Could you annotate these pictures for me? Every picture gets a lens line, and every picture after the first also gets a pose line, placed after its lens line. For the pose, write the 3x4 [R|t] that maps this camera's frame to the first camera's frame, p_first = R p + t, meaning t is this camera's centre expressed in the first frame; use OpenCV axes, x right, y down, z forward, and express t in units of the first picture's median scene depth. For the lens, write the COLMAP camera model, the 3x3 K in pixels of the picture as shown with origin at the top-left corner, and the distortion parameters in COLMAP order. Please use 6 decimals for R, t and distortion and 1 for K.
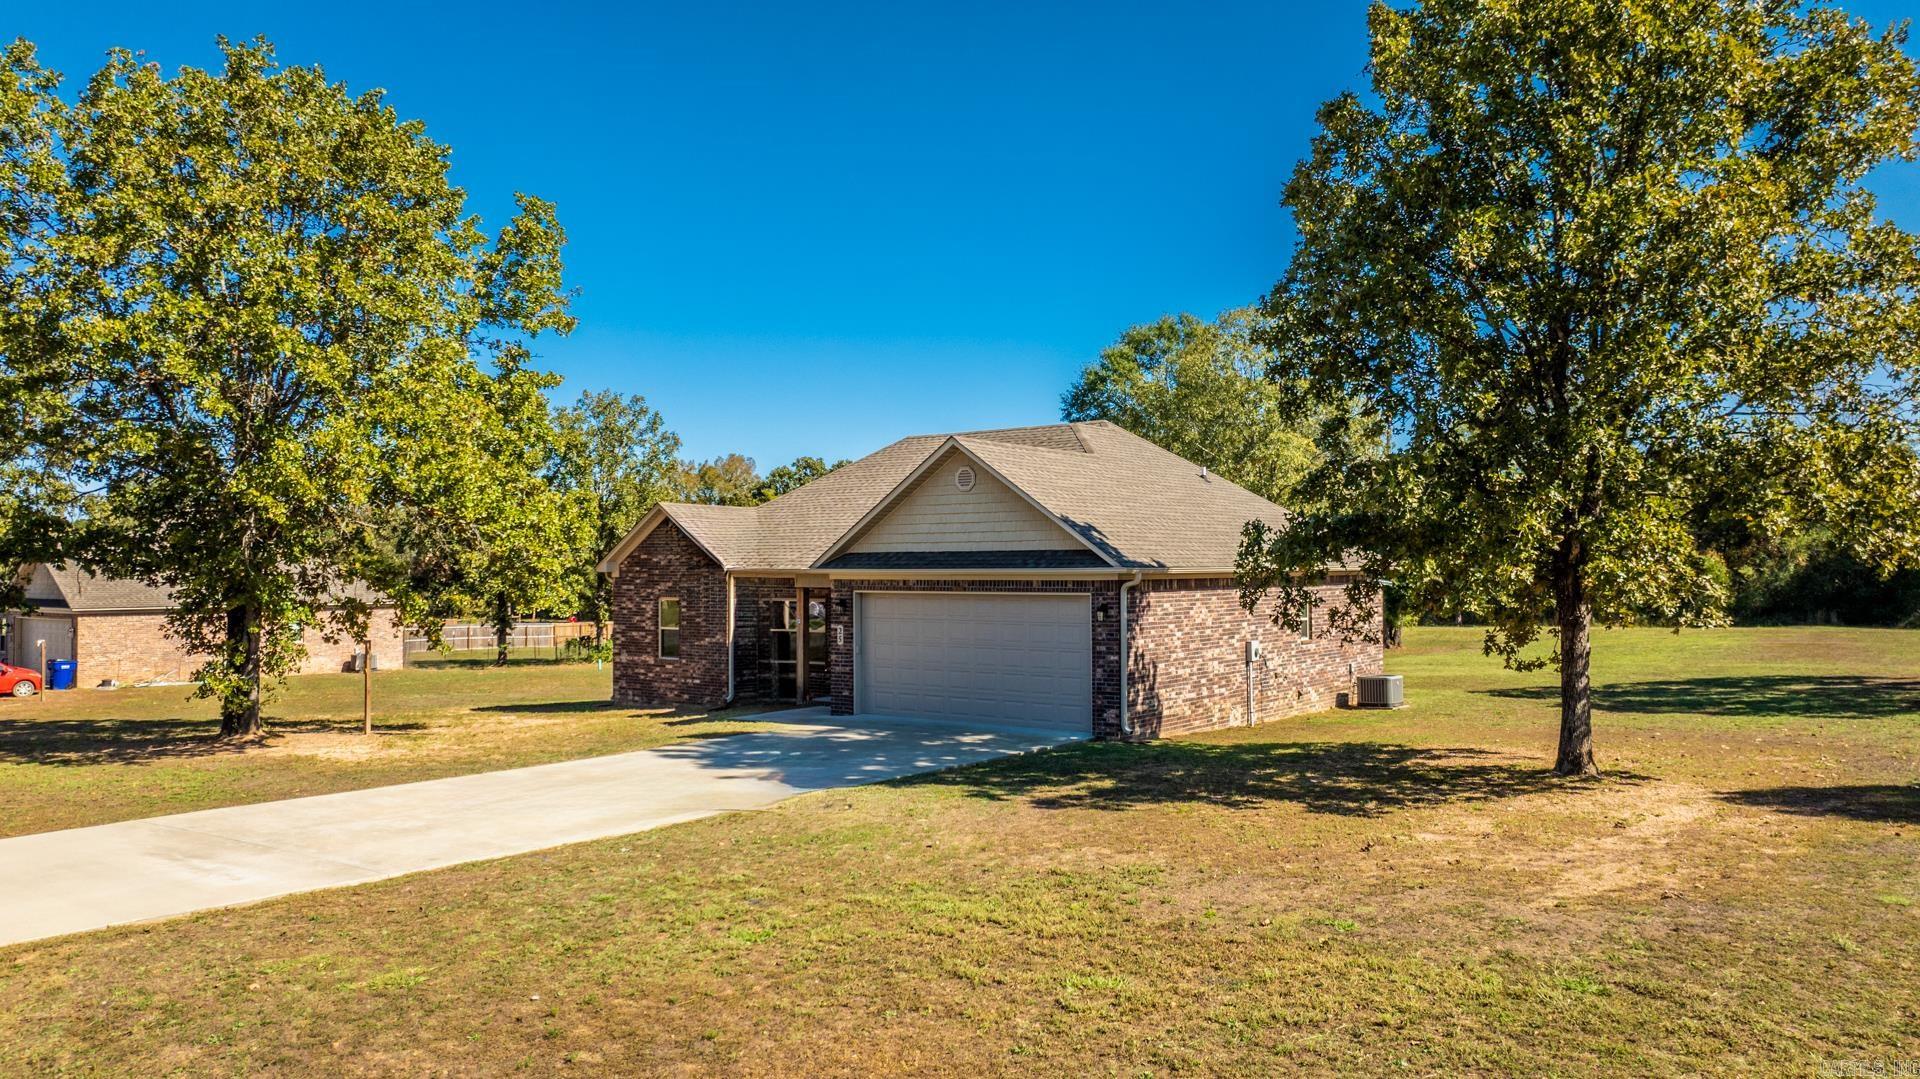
lens RADIAL K [[1363.9, 0, 960.0], [0, 1363.9, 539.5], [0, 0, 1]] dist [-0.020730, -0.002726]
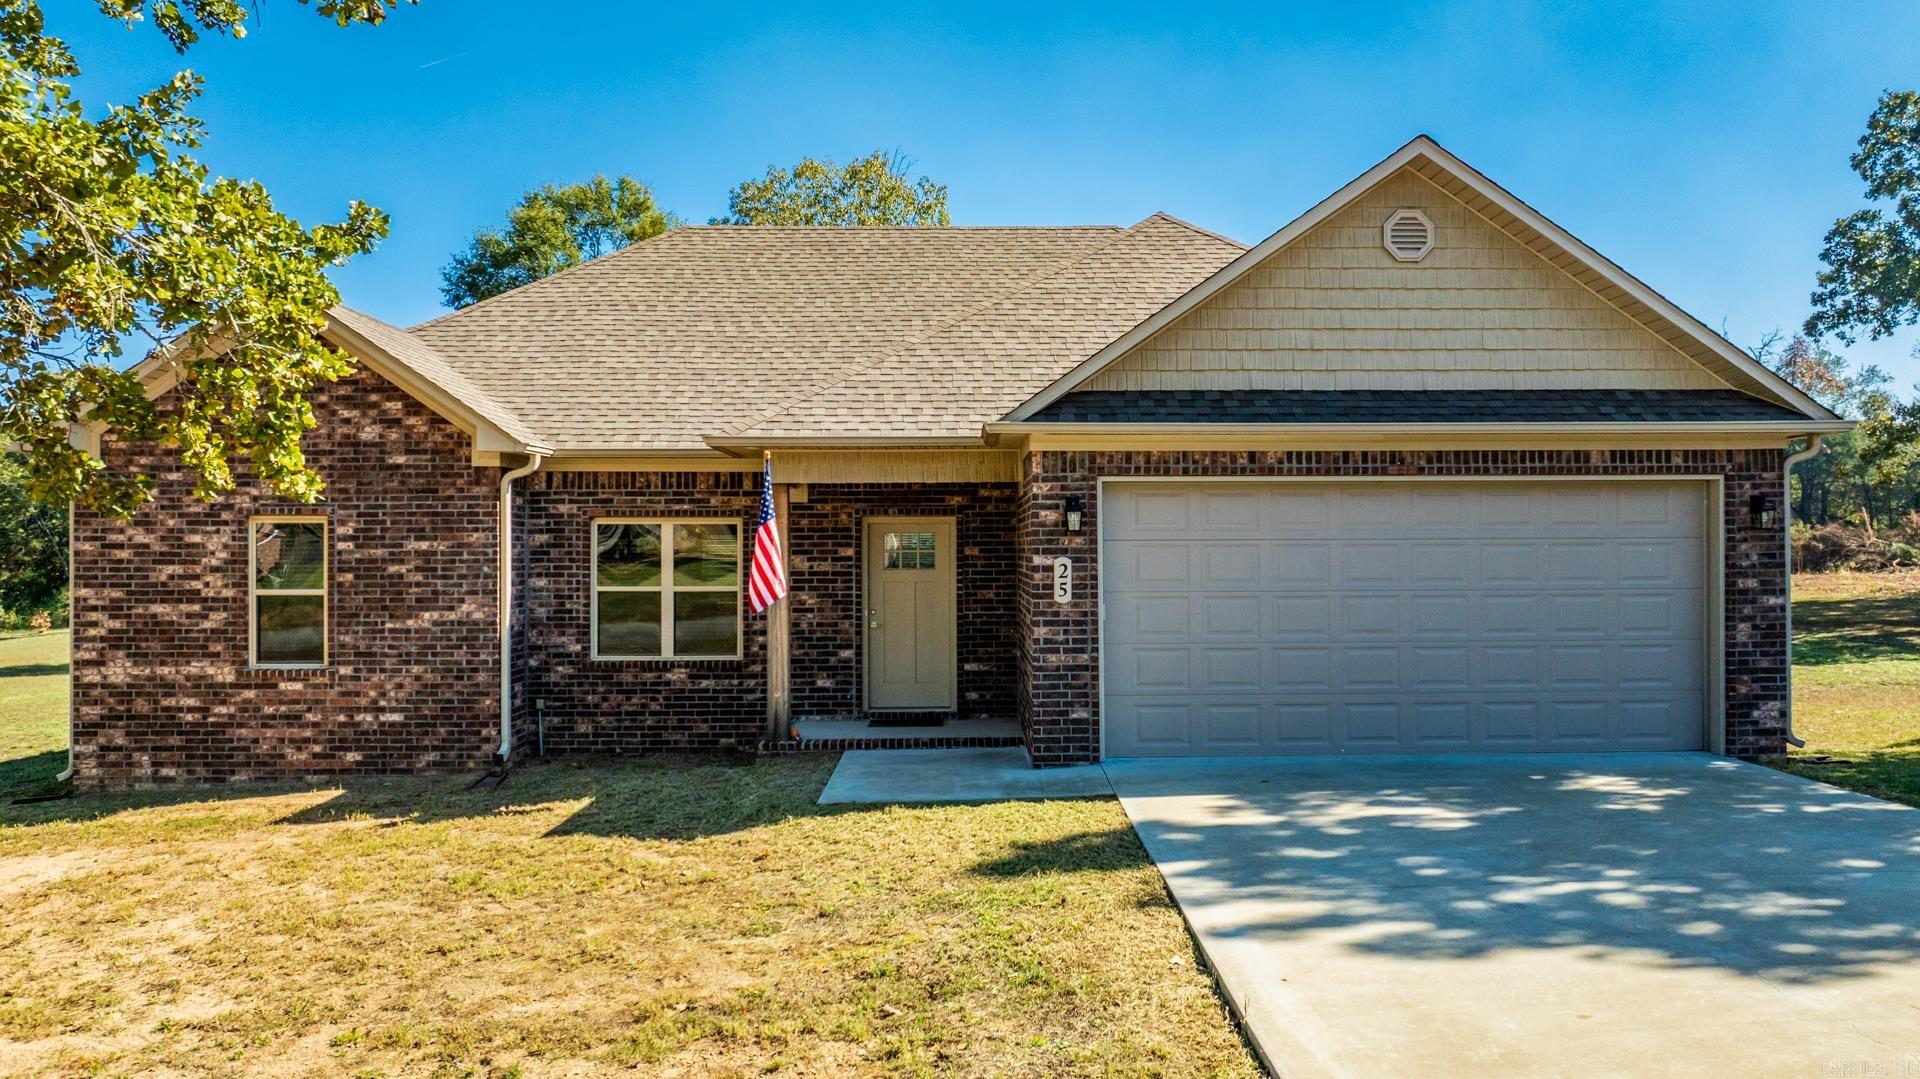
lens RADIAL K [[1419.6, 0, 1006.0], [0, 1419.6, 534.4], [0, 0, 1]] dist [-0.049254, 0.045074]
pose [[0.777636, 0.004981, 0.628695, -0.381684], [-0.010851, 0.999926, 0.005500, 0.053260], [-0.628621, -0.011099, 0.777633, 0.662664]]
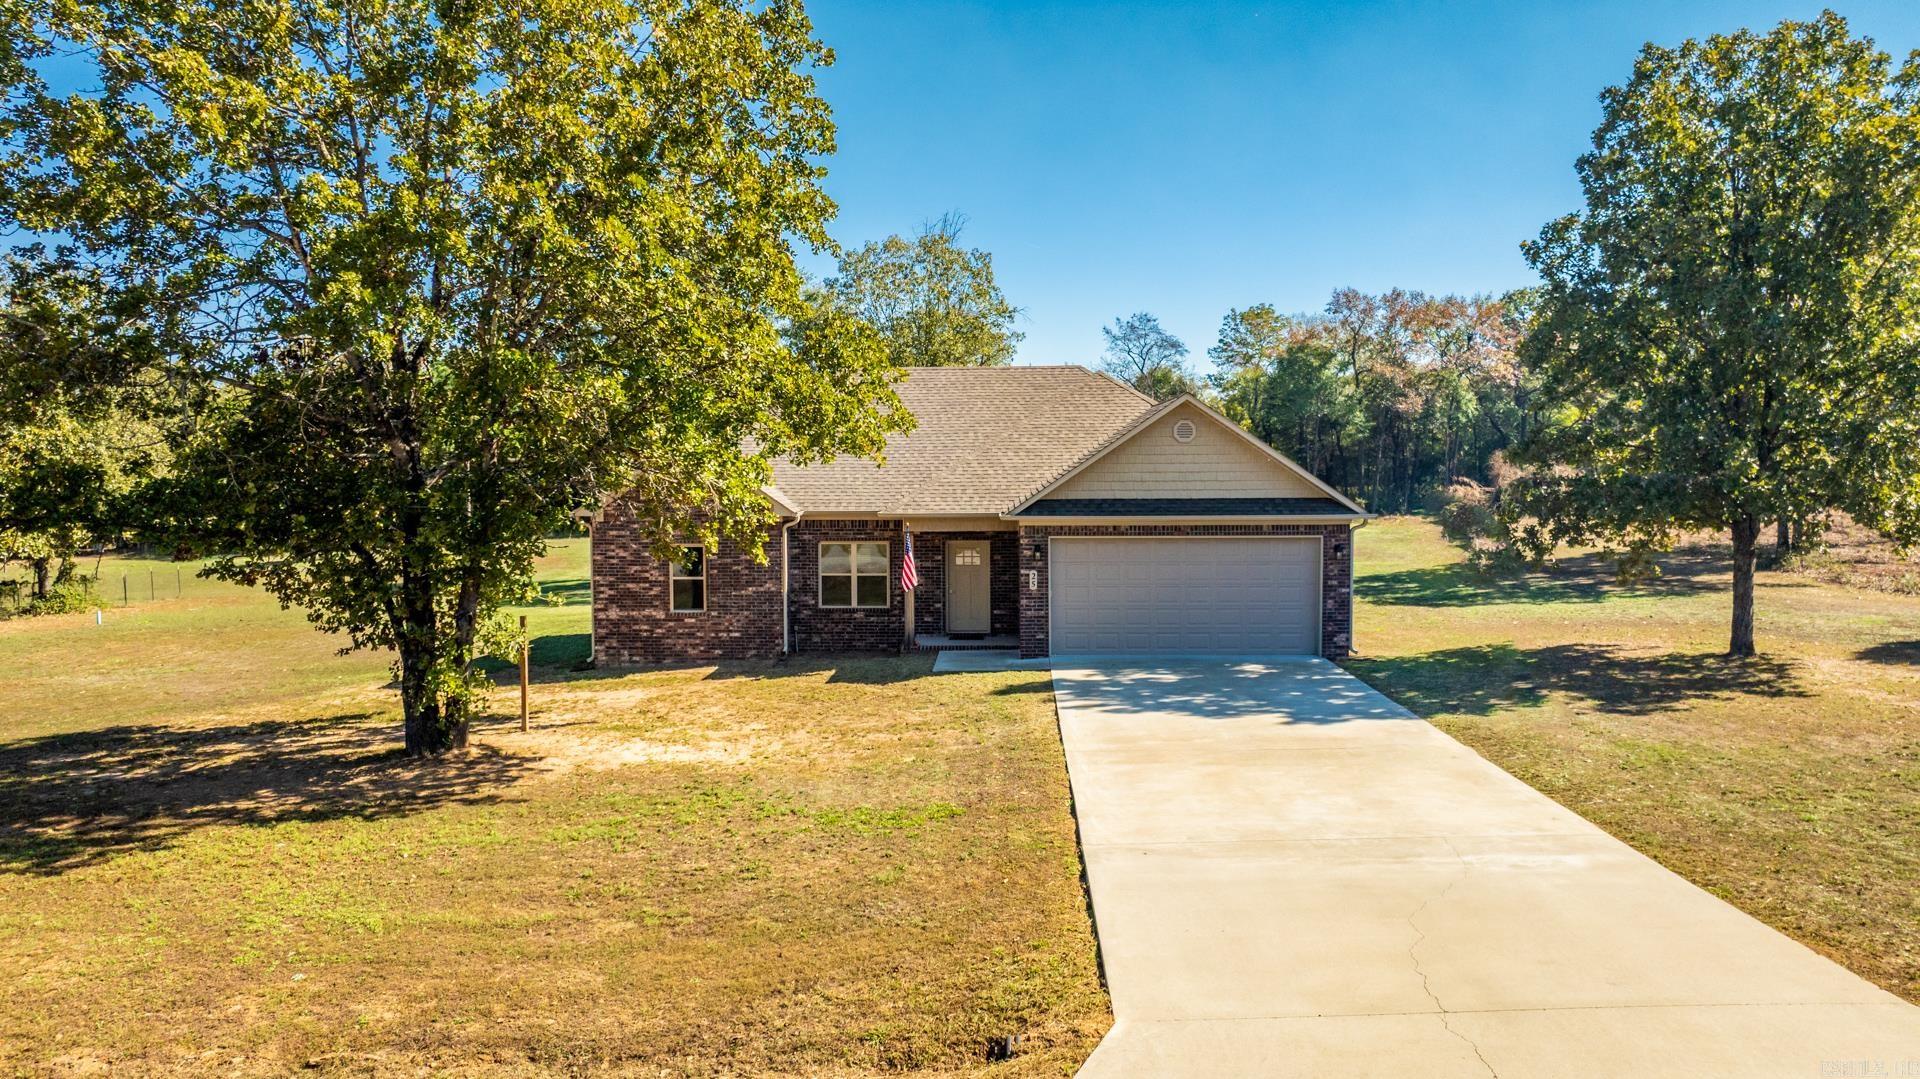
lens RADIAL K [[1363.9, 0, 960.0], [0, 1363.9, 539.5], [0, 0, 1]] dist [-0.020730, -0.002726]
pose [[0.818960, -0.035858, 0.572729, -0.712977], [-0.008950, 0.997126, 0.075227, -0.036214], [-0.573780, -0.066733, 0.816286, 0.201954]]
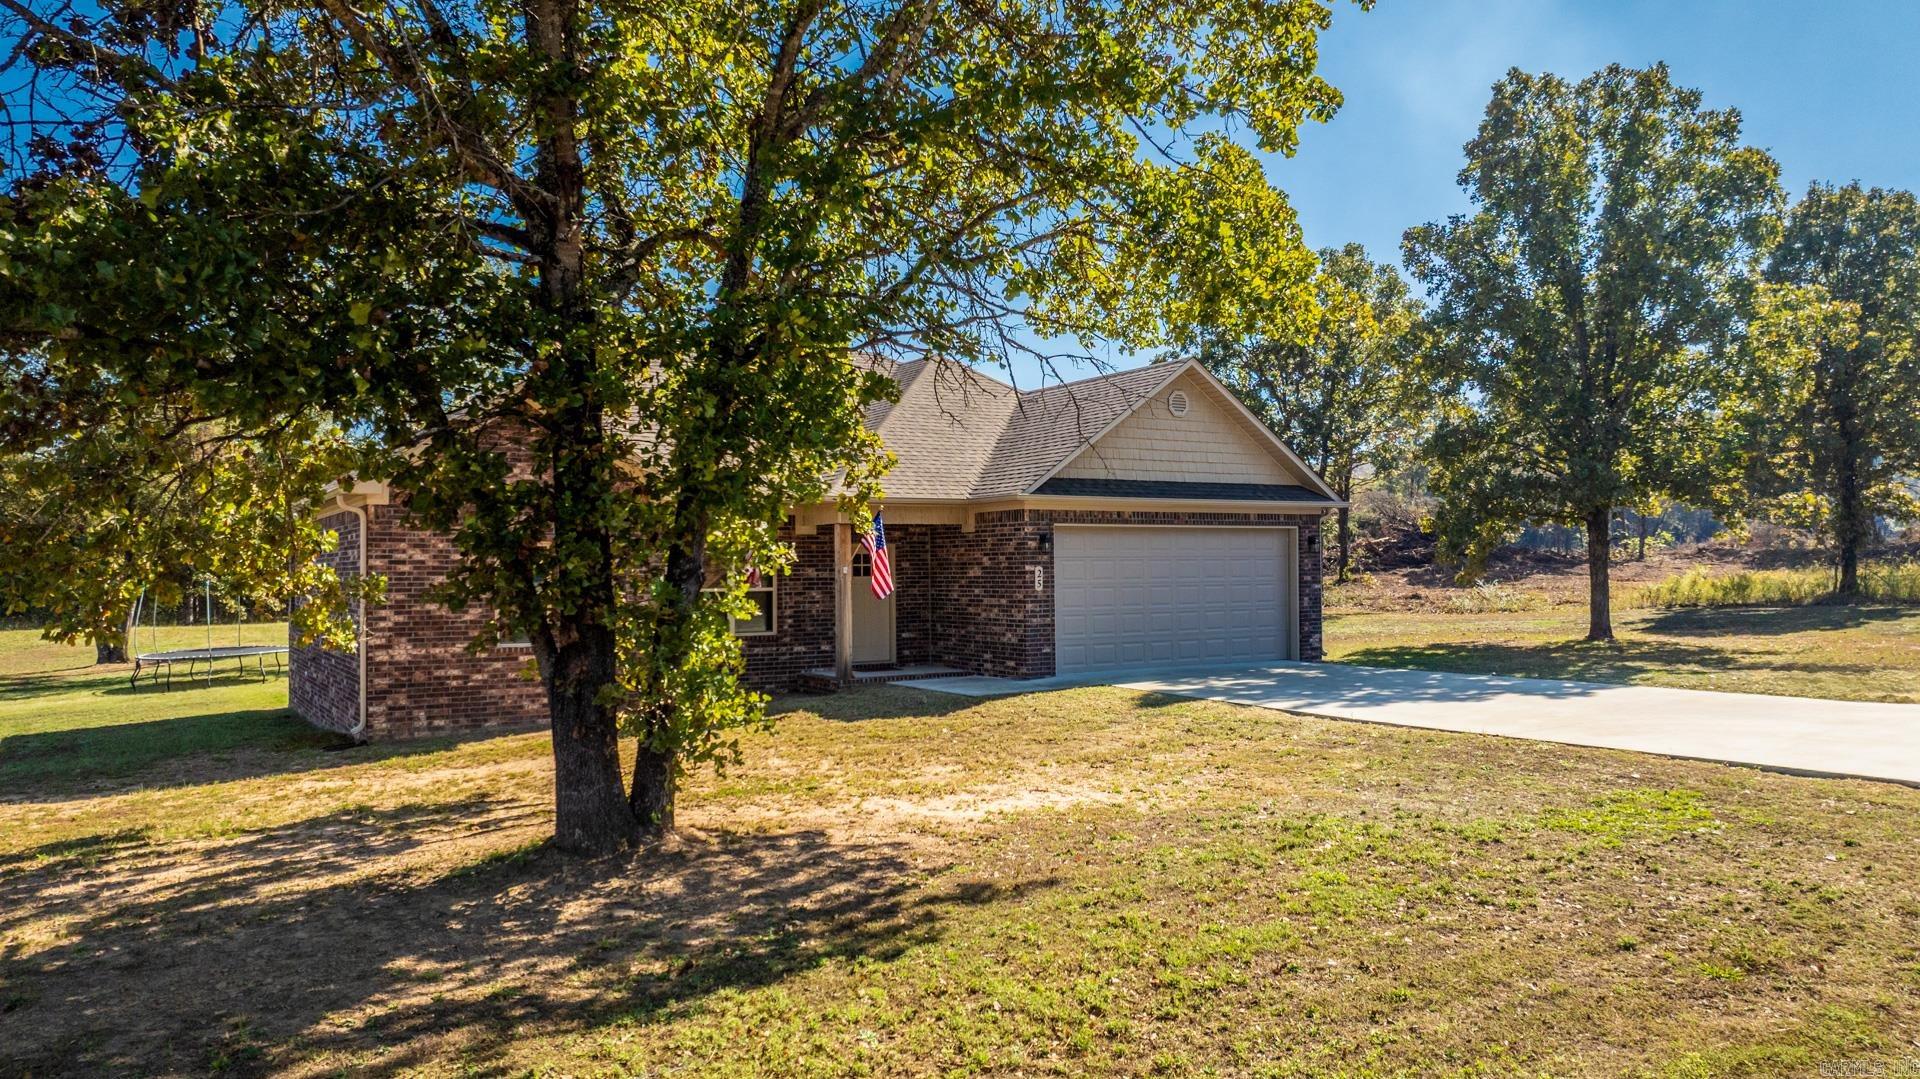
lens RADIAL K [[1348.7, 0, 960.0], [0, 1348.7, 539.5], [0, 0, 1]] dist [-0.017215, 0.000145]
pose [[0.363866, 0.019179, 0.931254, -0.844640], [-0.011039, 0.999807, -0.016278, 0.060322], [-0.931386, -0.004357, 0.364007, 0.751995]]
